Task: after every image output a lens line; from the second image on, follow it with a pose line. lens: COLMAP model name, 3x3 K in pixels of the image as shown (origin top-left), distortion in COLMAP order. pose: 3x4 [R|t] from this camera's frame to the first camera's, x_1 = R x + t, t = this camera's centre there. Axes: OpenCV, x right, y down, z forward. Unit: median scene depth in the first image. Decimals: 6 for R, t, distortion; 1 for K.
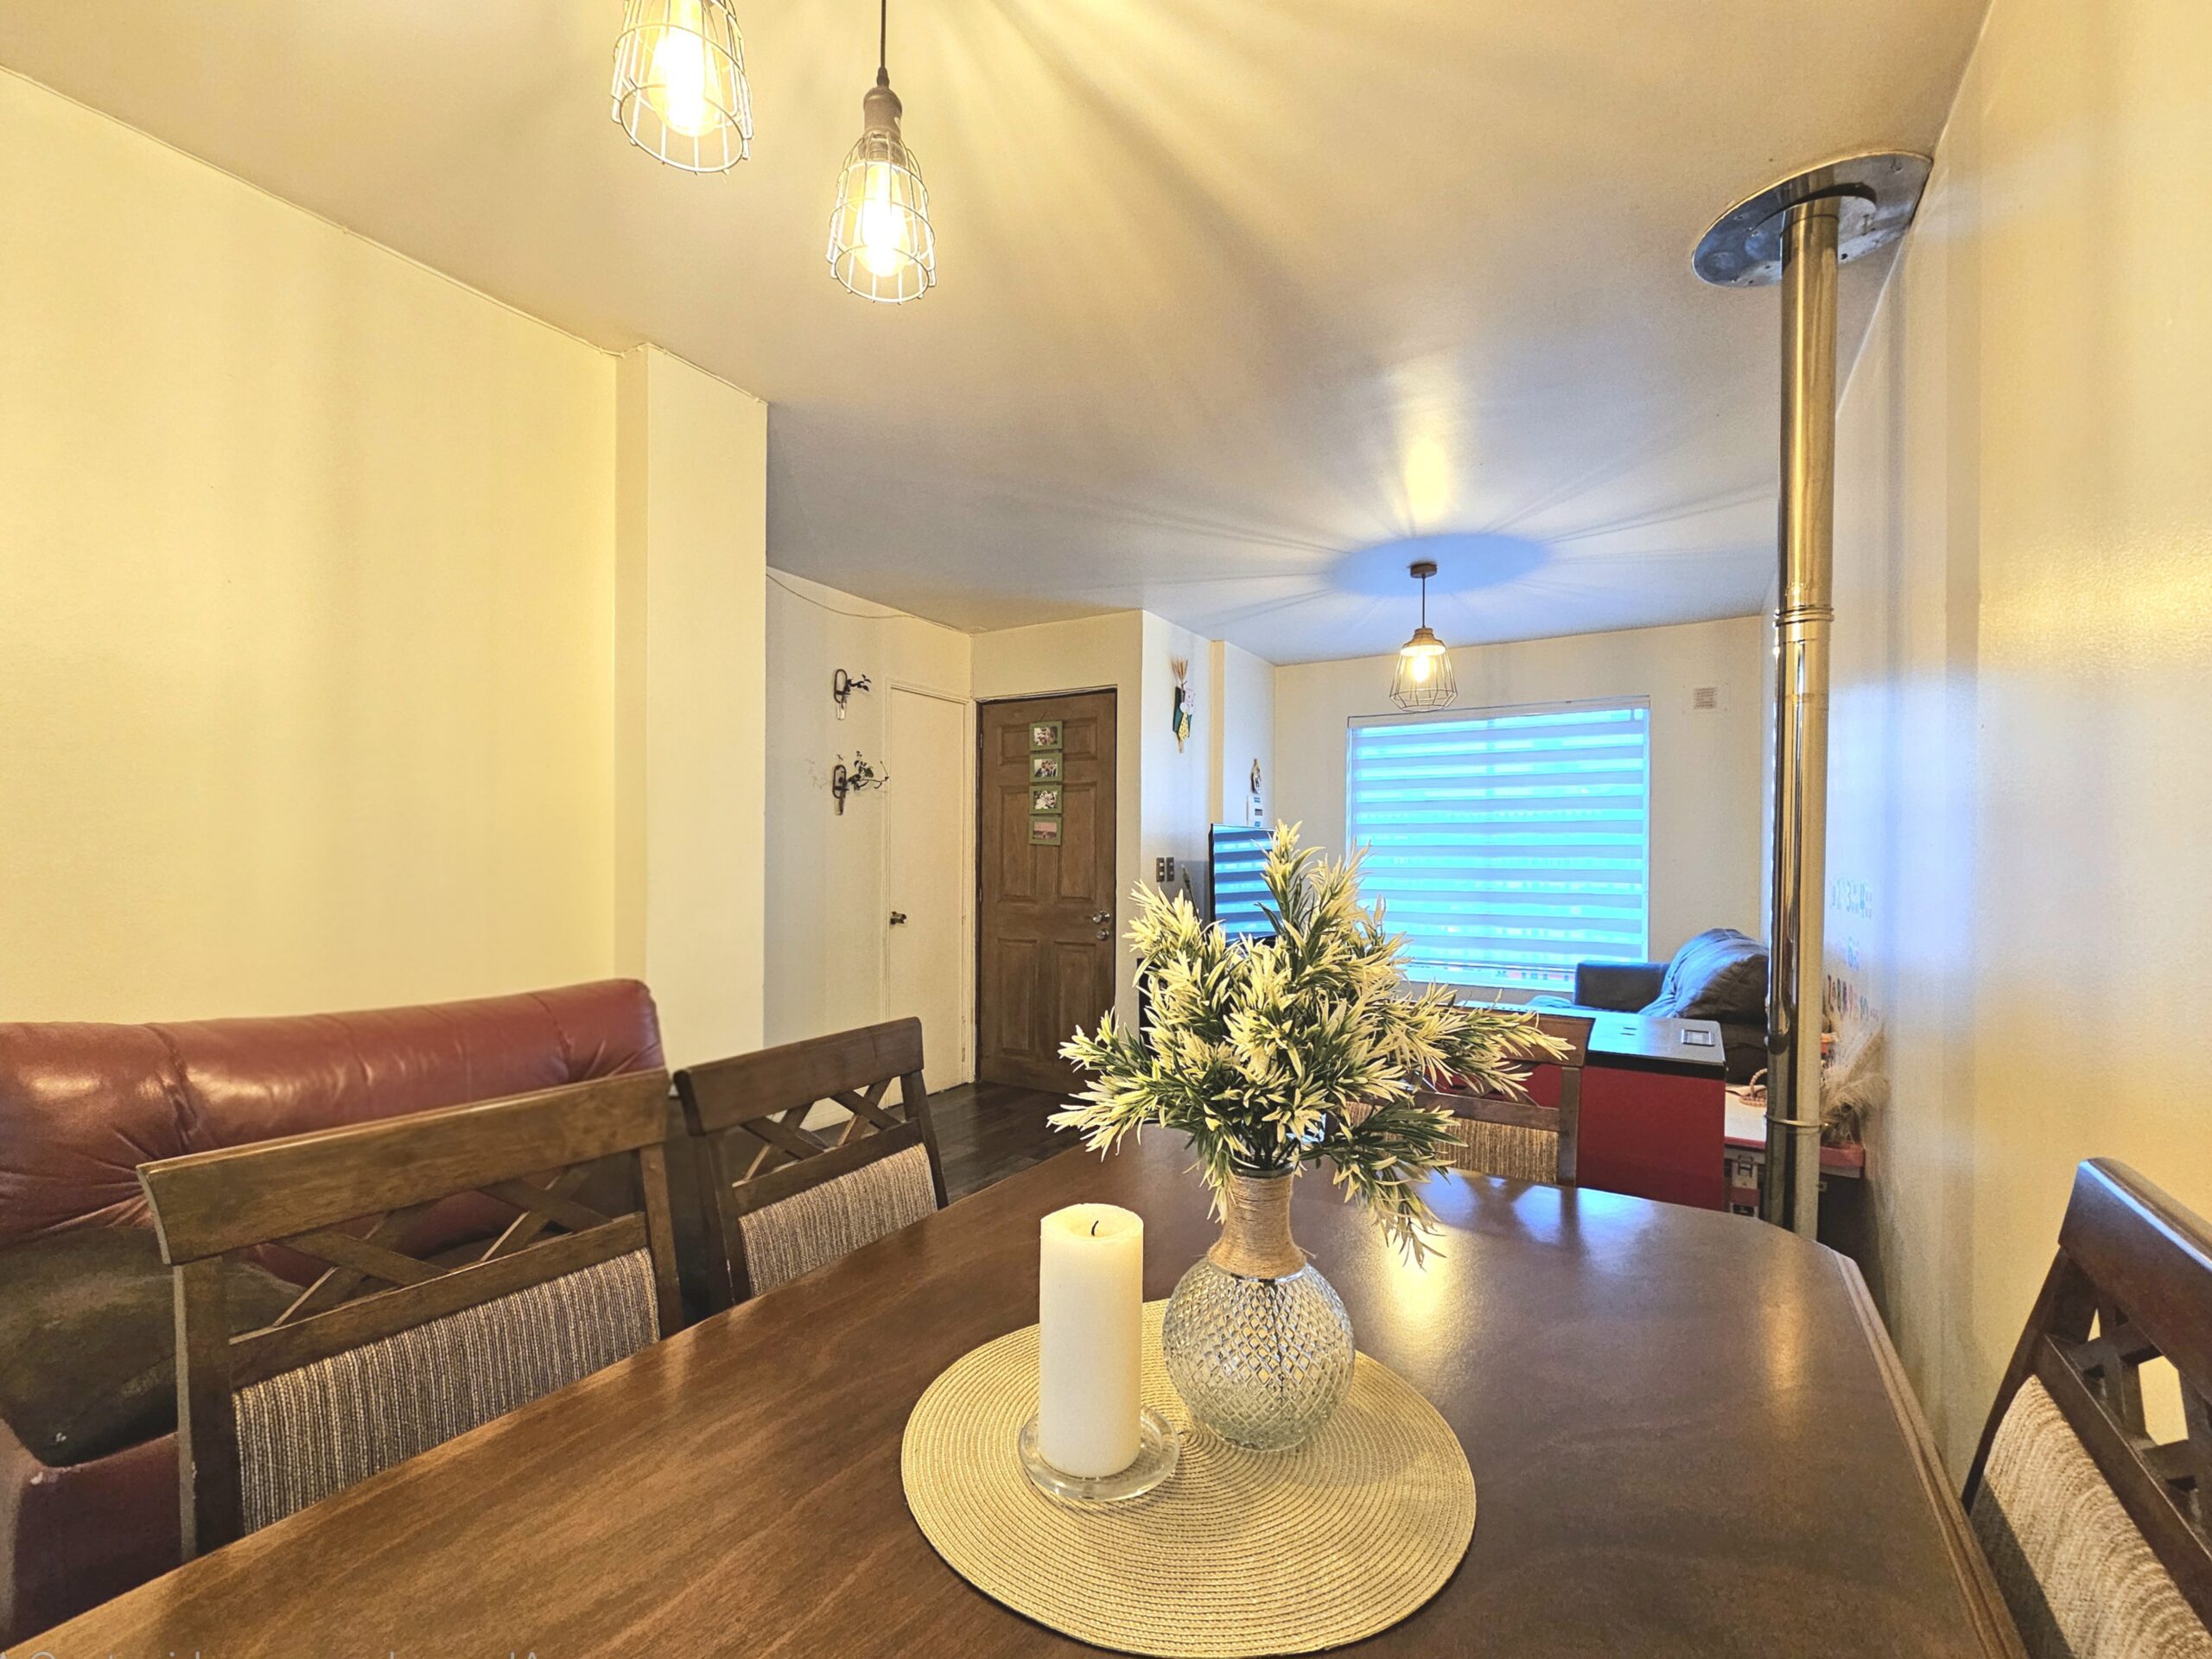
lens RADIAL K [[916.5, 0, 1102.6], [0, 916.5, 866.4], [0, 0, 1]] dist [-0.002005, -0.000220]
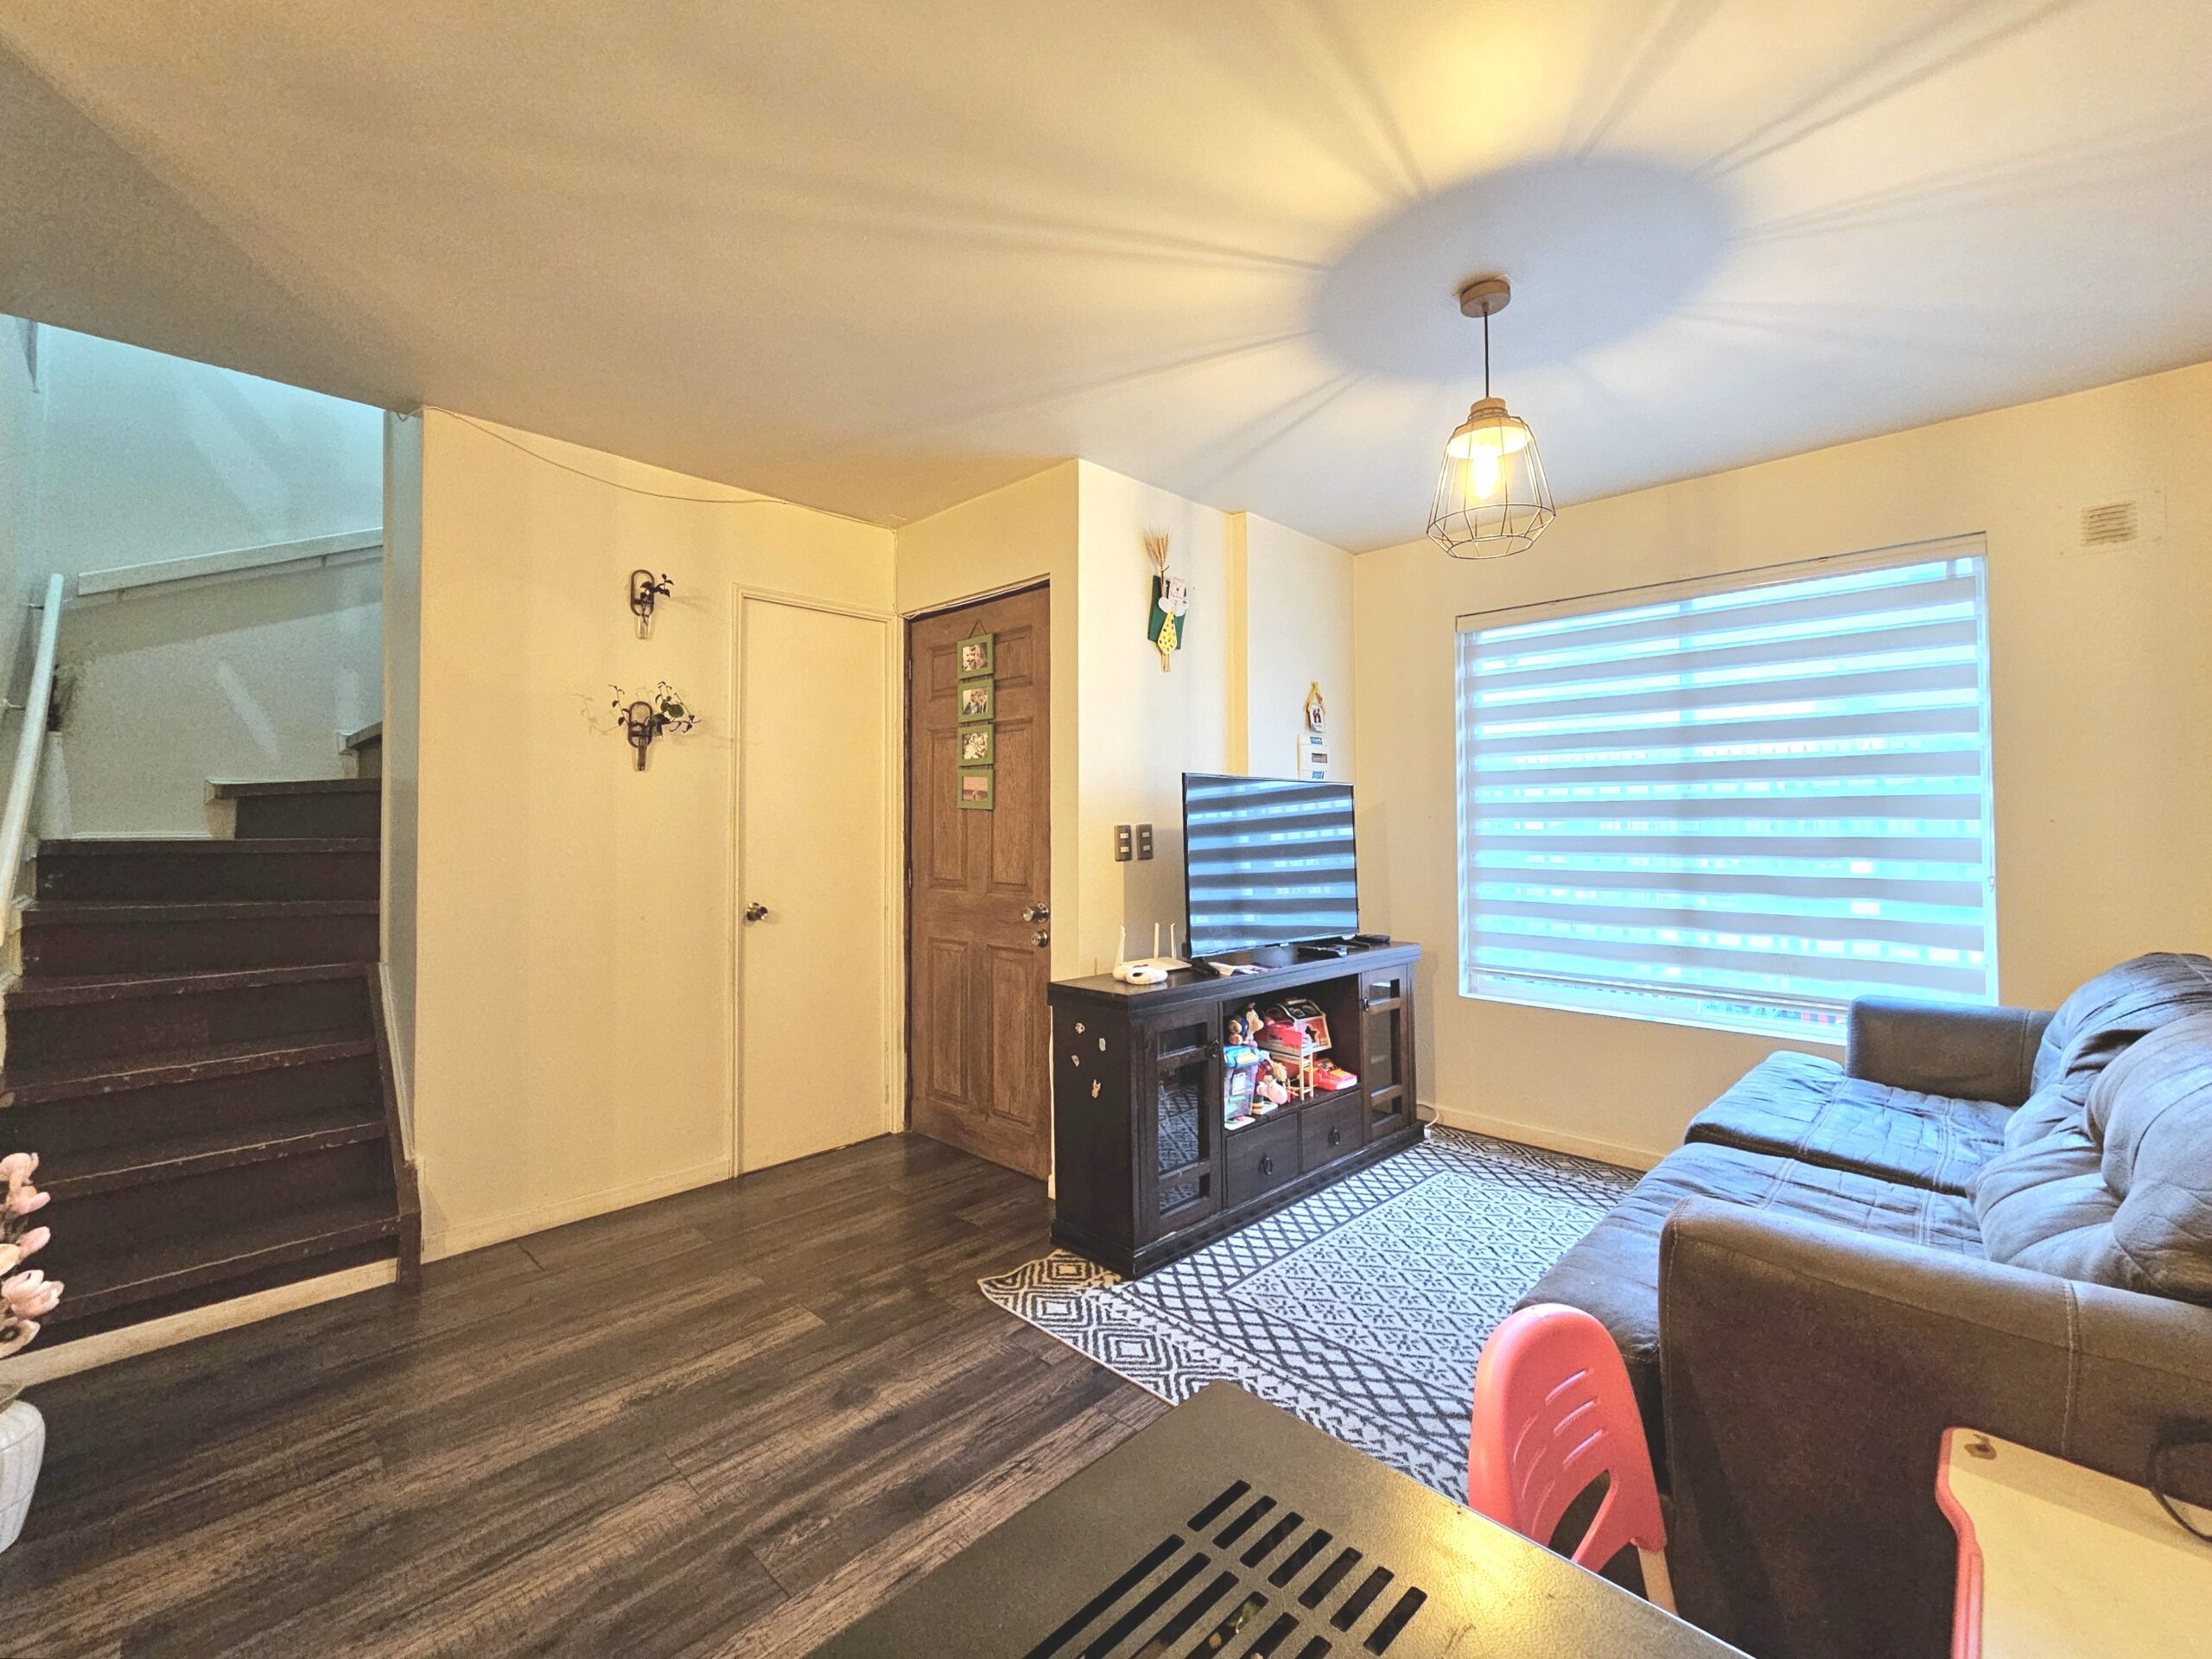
lens RADIAL K [[898.6, 0, 1105.6], [0, 898.6, 808.5], [0, 0, 1]] dist [-0.000766, -0.000279]
pose [[0.971465, -0.014228, -0.236758, 0.199418], [0.007768, 0.999572, -0.028195, -0.003248], [0.237057, 0.025552, 0.971160, 0.340370]]
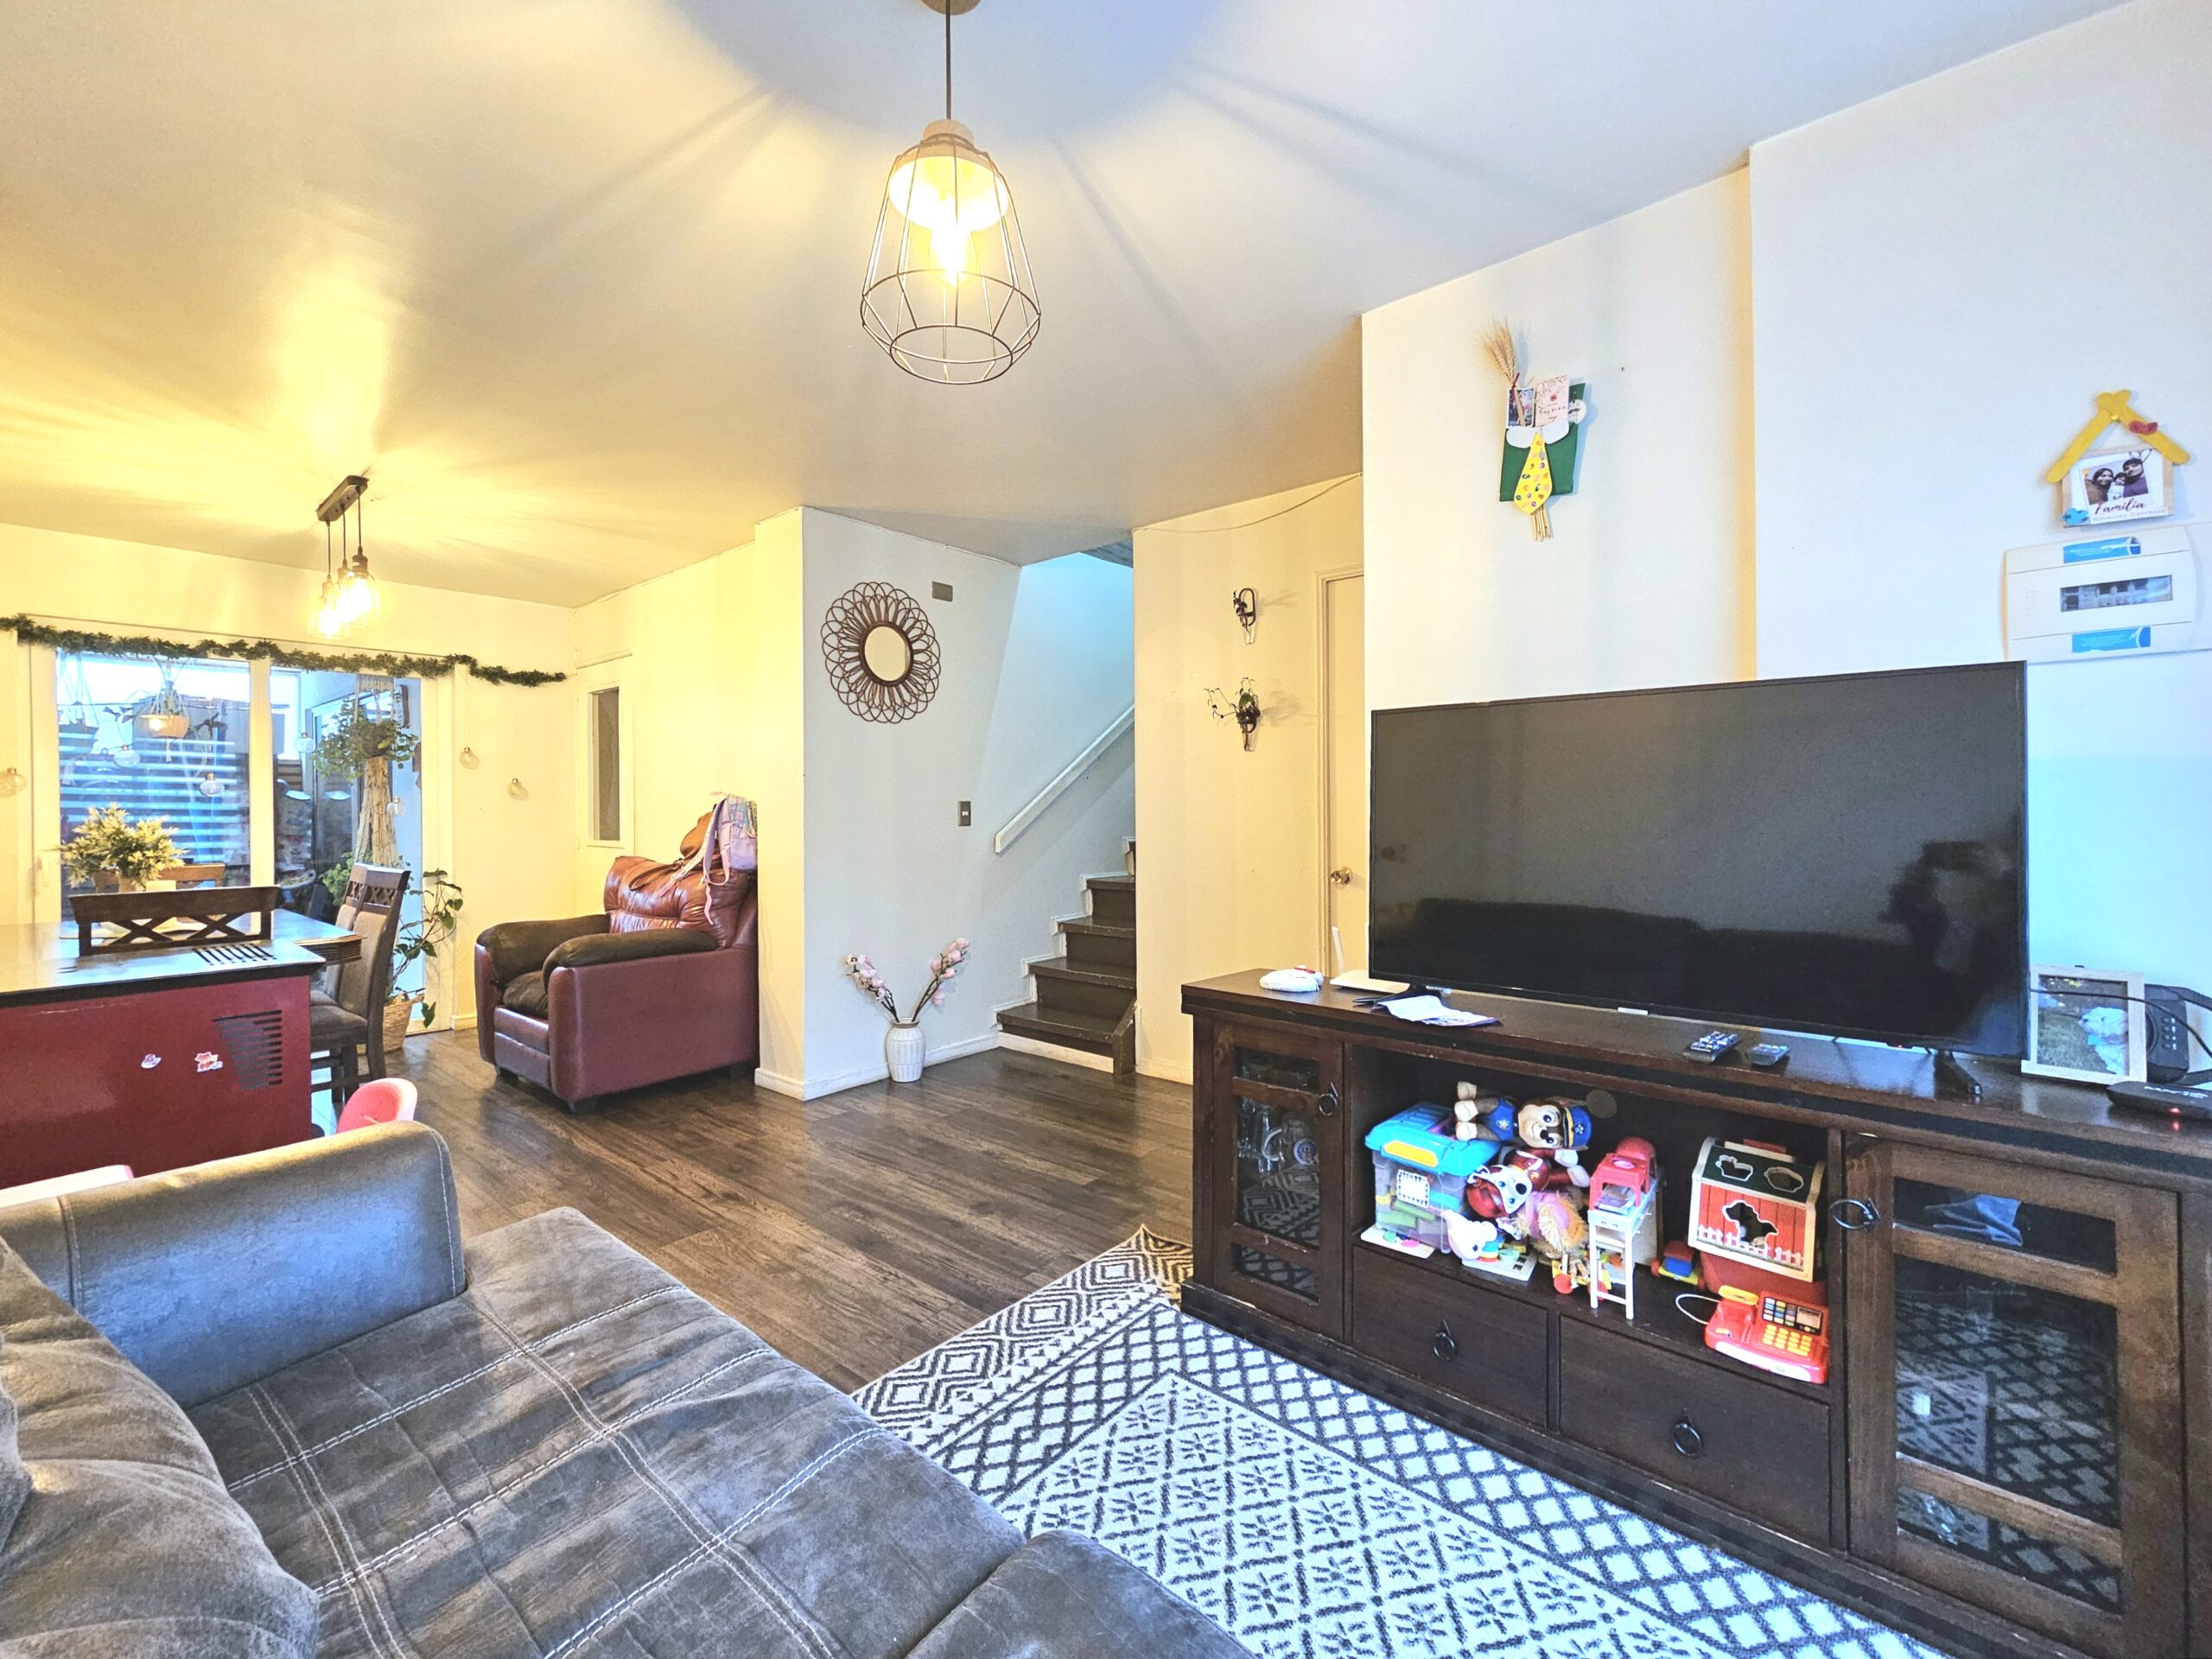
lens RADIAL K [[918.9, 0, 1106.6], [0, 918.9, 809.5], [0, 0, 1]] dist [-0.000881, -0.000034]
pose [[-0.142628, -0.005019, -0.989764, 0.536751], [0.001176, 0.999986, -0.005240, 0.004452], [0.989776, -0.001911, -0.142620, 0.858553]]
